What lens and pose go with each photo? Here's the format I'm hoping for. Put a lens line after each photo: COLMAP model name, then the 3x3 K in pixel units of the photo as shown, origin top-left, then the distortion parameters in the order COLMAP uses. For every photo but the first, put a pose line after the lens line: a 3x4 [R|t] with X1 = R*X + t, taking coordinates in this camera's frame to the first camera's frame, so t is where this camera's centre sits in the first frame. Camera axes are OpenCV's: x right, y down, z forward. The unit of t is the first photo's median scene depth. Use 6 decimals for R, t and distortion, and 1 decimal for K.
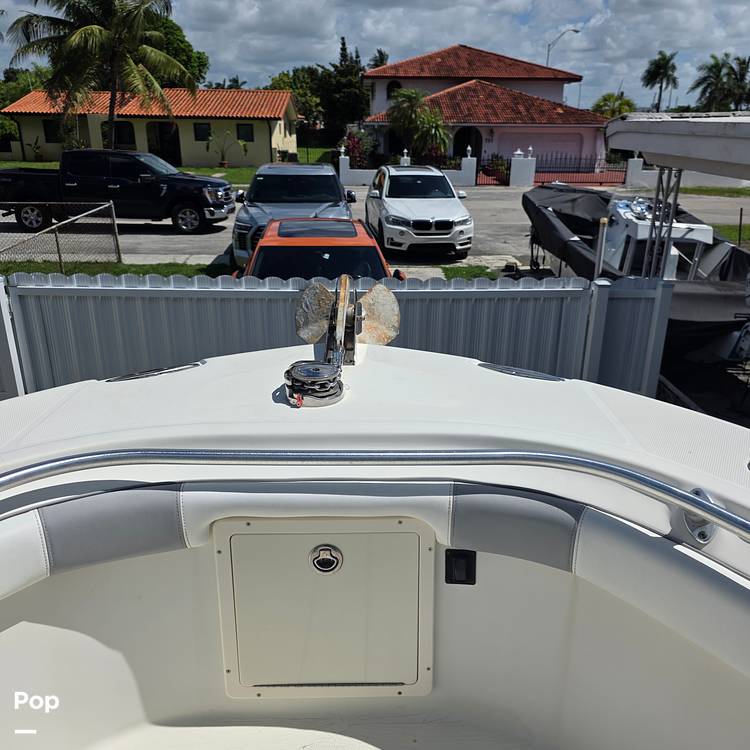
lens RADIAL K [[708.6, 0, 391.6], [0, 708.6, 349.1], [0, 0, 1]] dist [0.011855, 0.000000]
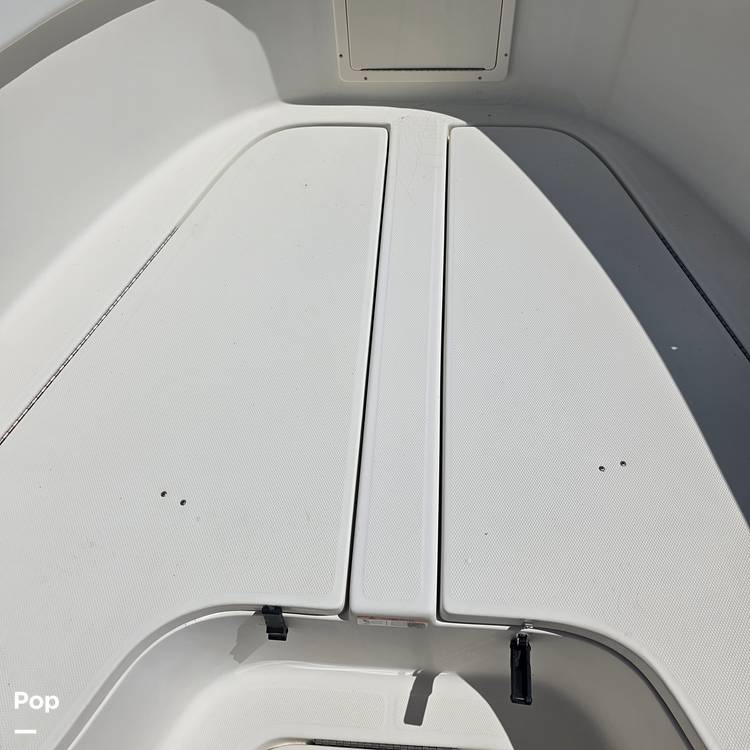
lens RADIAL K [[708.6, 0, 381.0], [0, 708.6, 382.0], [0, 0, 1]] dist [0.011855, 0.000000]
pose [[0.991478, 0.054858, -0.118158, 0.015068], [0.029690, 0.787987, 0.614976, 0.140216], [0.126843, -0.613244, 0.779643, -0.281884]]
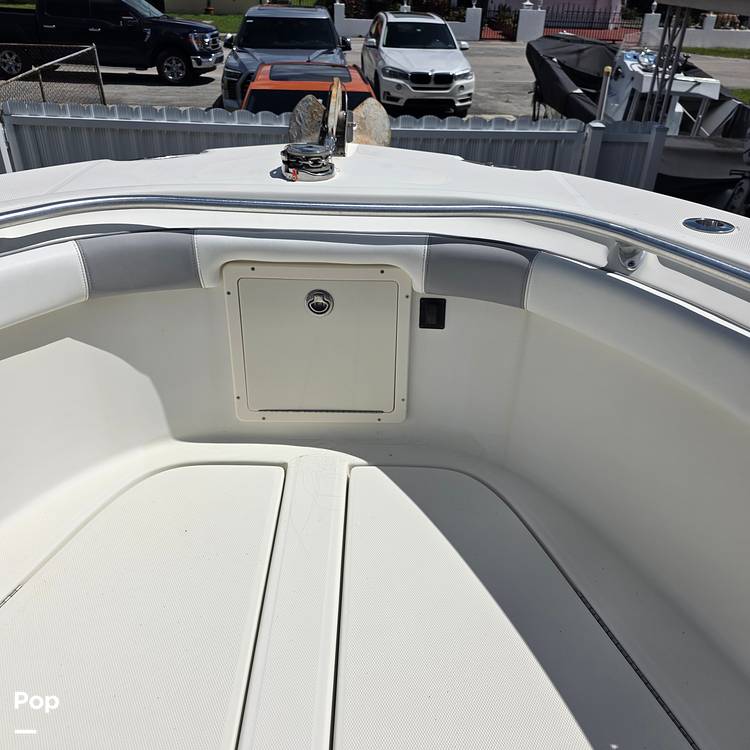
lens RADIAL K [[708.6, 0, 383.2], [0, 708.6, 372.7], [0, 0, 1]] dist [0.011855, 0.000000]
pose [[0.999773, 0.021298, -0.000192, 0.016431], [-0.020799, 0.978228, 0.206486, 0.152921], [0.004586, -0.206435, 0.978450, -0.165559]]
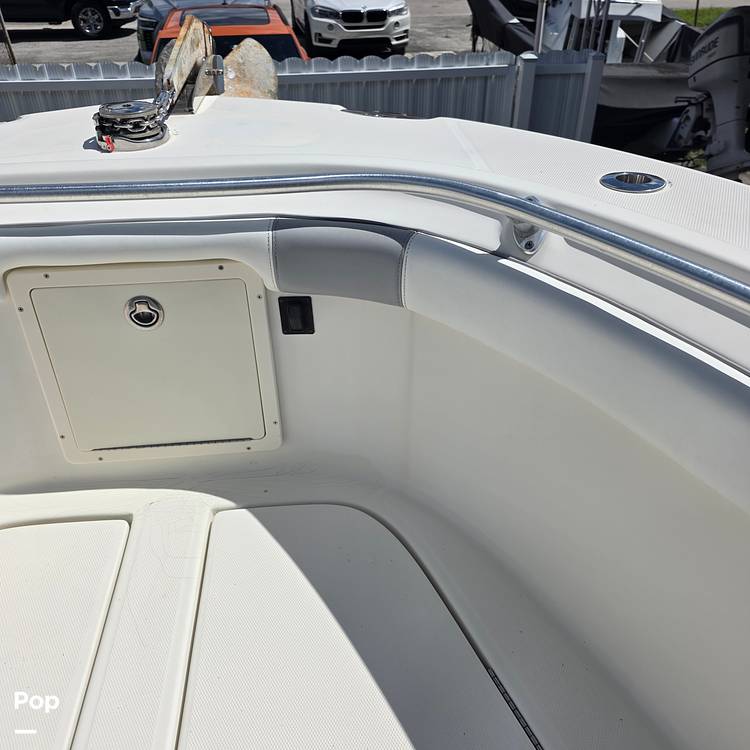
lens RADIAL K [[708.6, 0, 382.5], [0, 708.6, 367.5], [0, 0, 1]] dist [0.011855, 0.000000]
pose [[0.997479, -0.055617, 0.044080, 0.155496], [0.041793, 0.962364, 0.268530, 0.123158], [-0.057356, -0.266010, 0.962262, 0.084338]]
